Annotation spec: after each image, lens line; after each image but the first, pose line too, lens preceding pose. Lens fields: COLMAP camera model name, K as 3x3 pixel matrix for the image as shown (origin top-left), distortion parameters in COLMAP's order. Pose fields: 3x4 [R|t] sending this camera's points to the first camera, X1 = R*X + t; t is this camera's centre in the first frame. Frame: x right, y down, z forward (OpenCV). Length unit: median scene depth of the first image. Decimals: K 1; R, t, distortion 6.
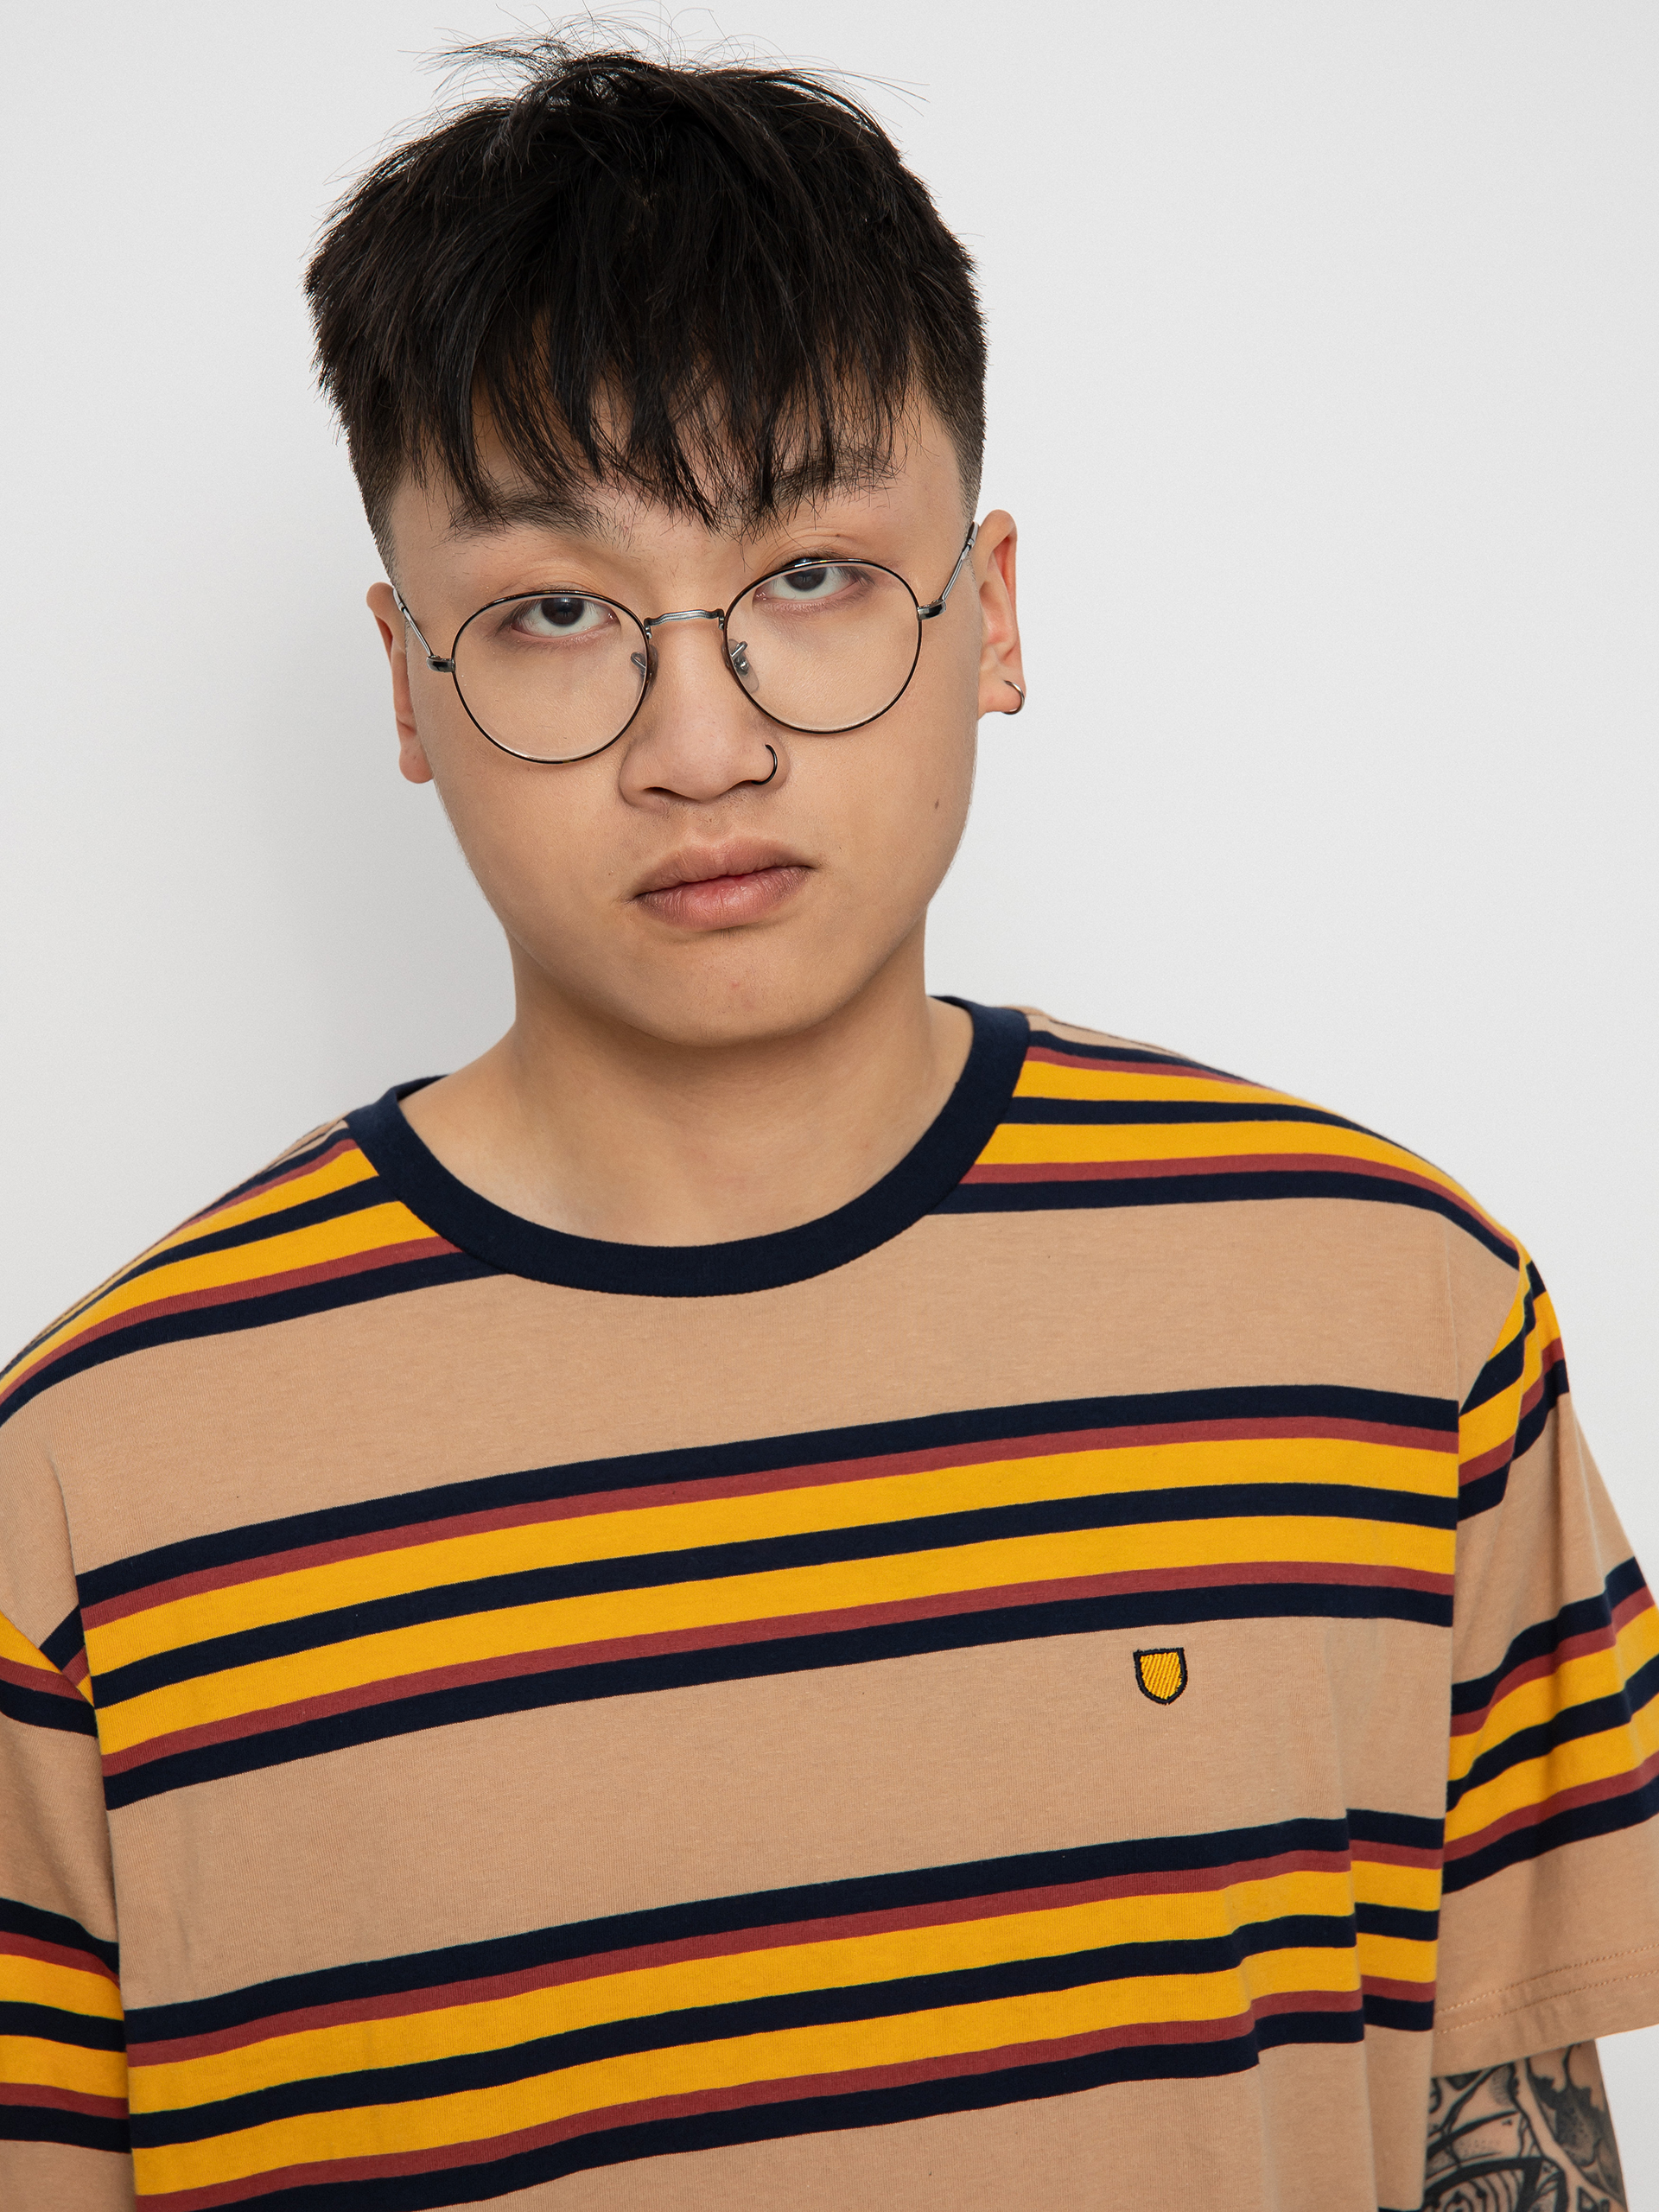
lens RADIAL K [[5849.4, 0, 832.4], [0, 5849.4, 1107.6], [0, 0, 1]] dist [0.164187, 0.000000]
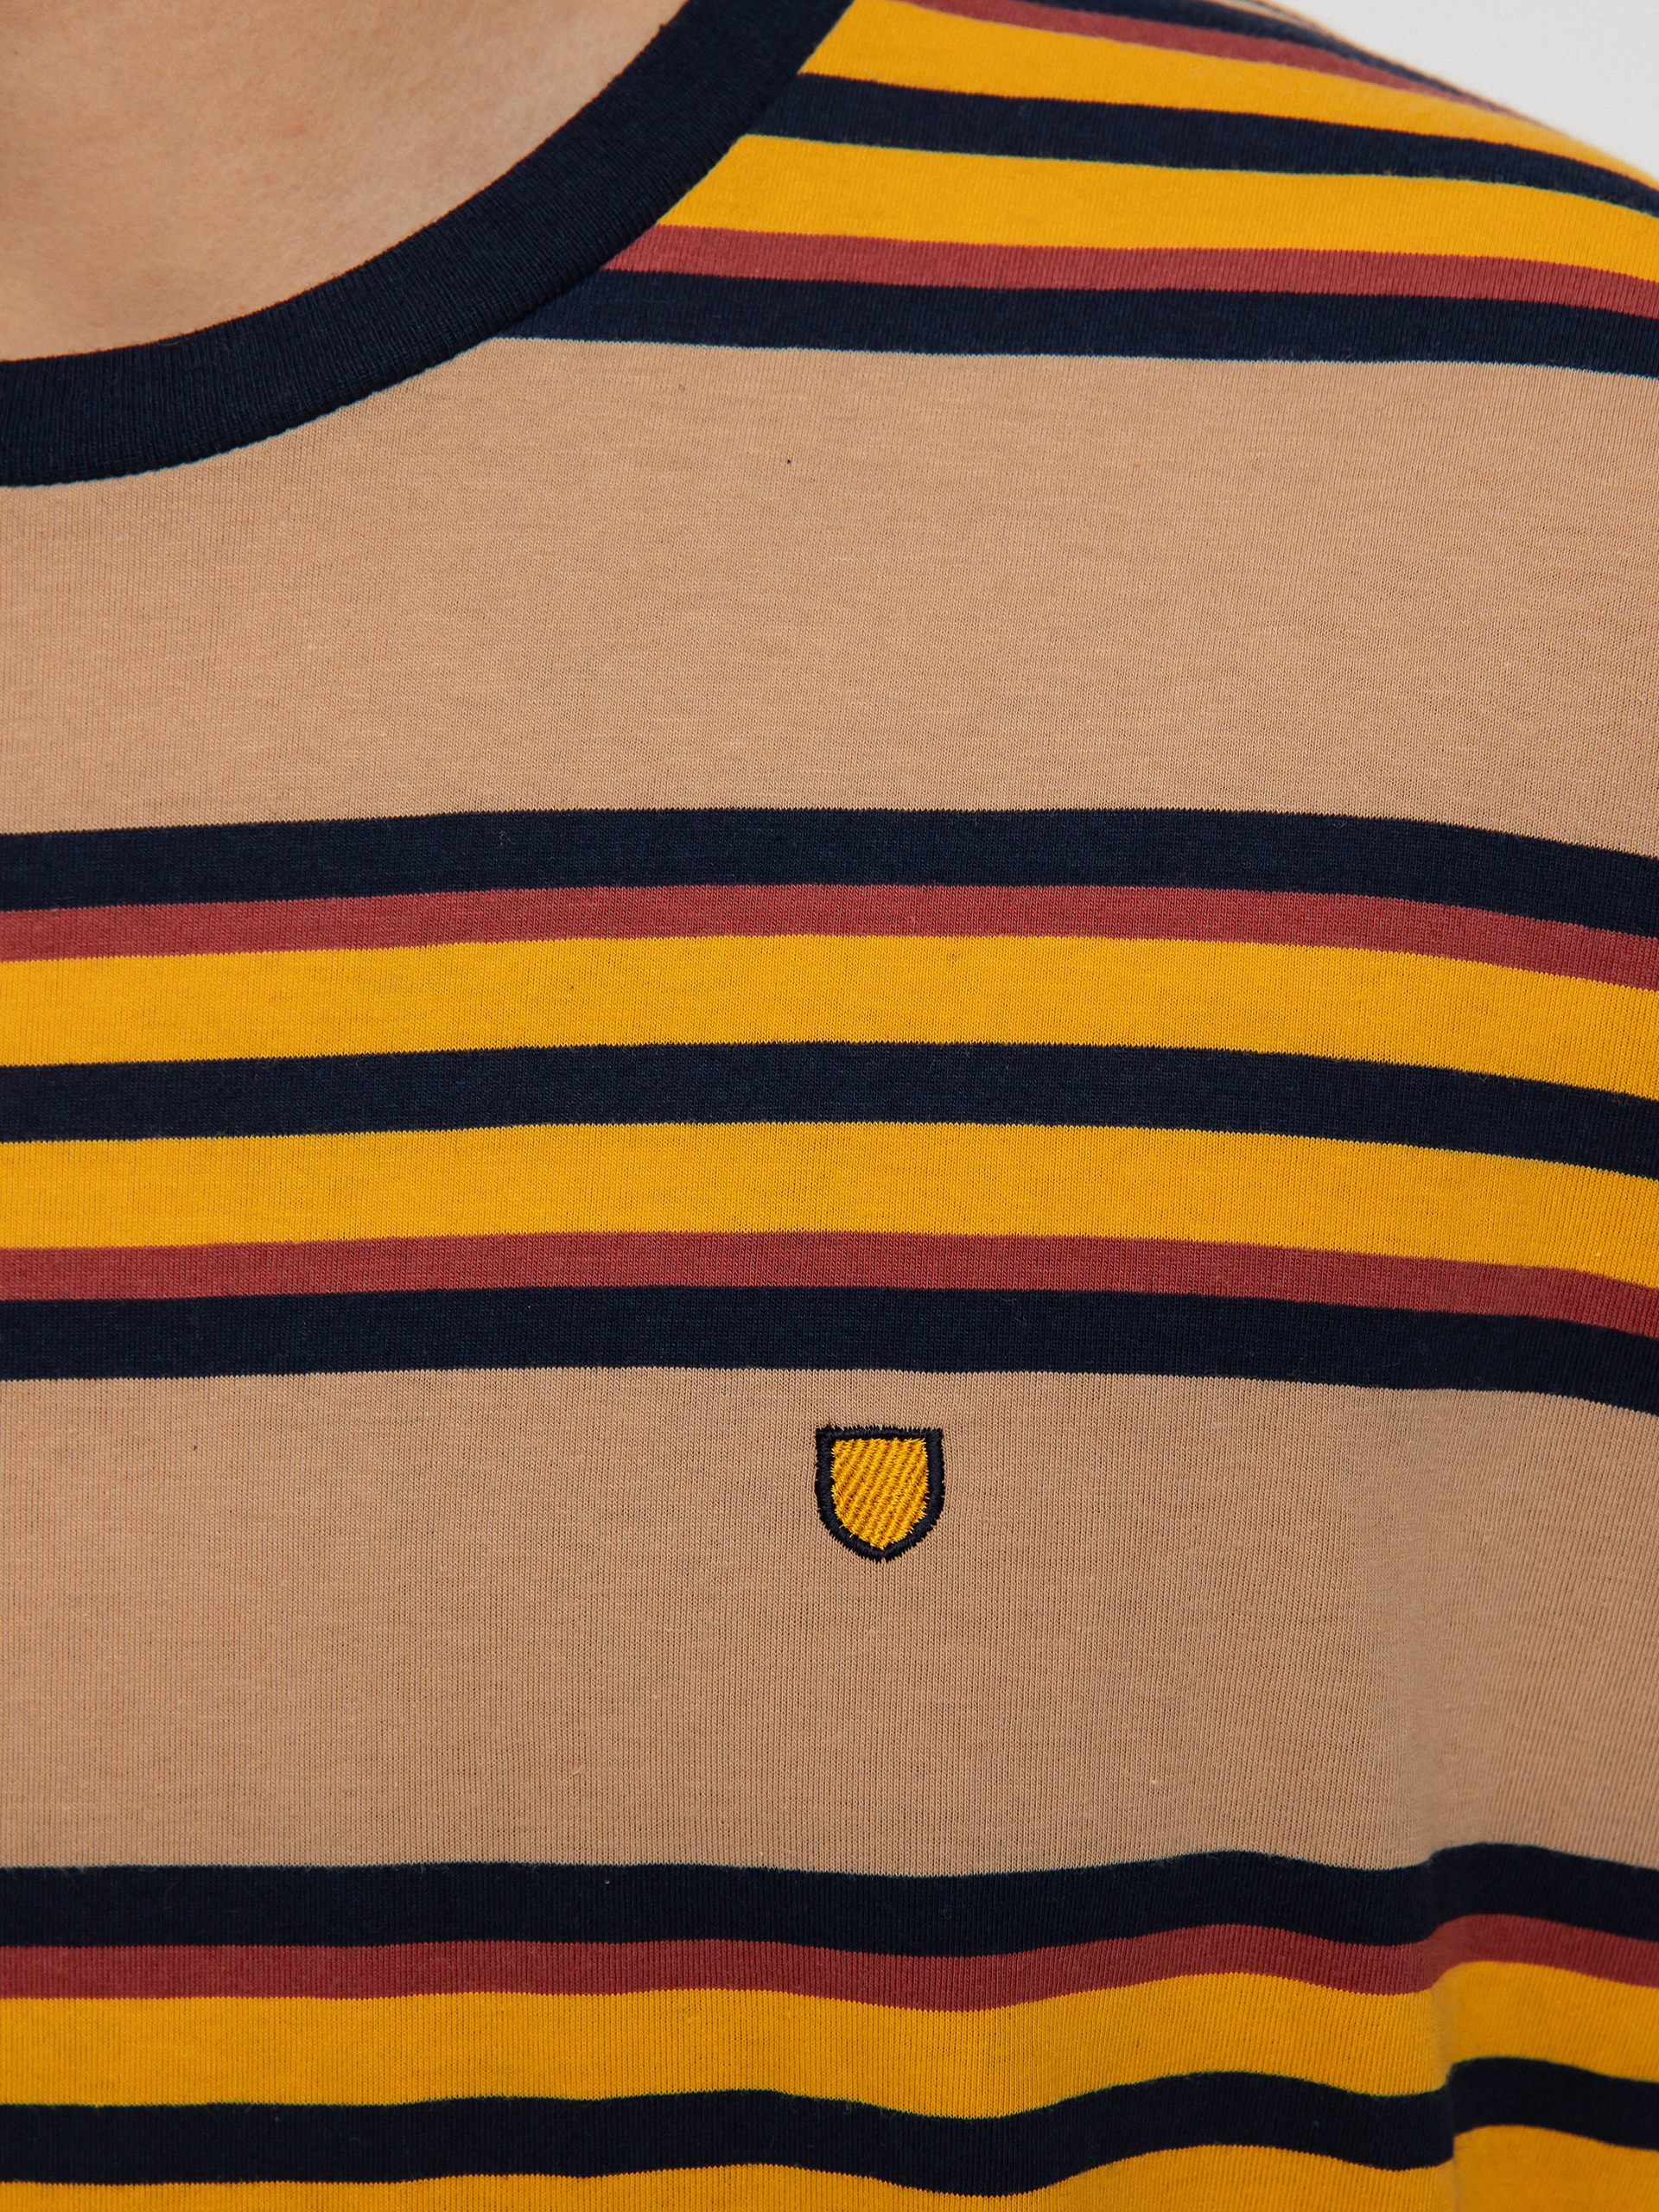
lens RADIAL K [[5849.4, 0, 821.4], [0, 5849.4, 1108.5], [0, 0, 1]] dist [0.164187, 0.000000]
pose [[0.964743, 0.109550, -0.239309, 0.147720], [-0.071117, 0.983939, 0.163725, 0.002204], [0.253402, -0.140934, 0.957040, 0.599743]]
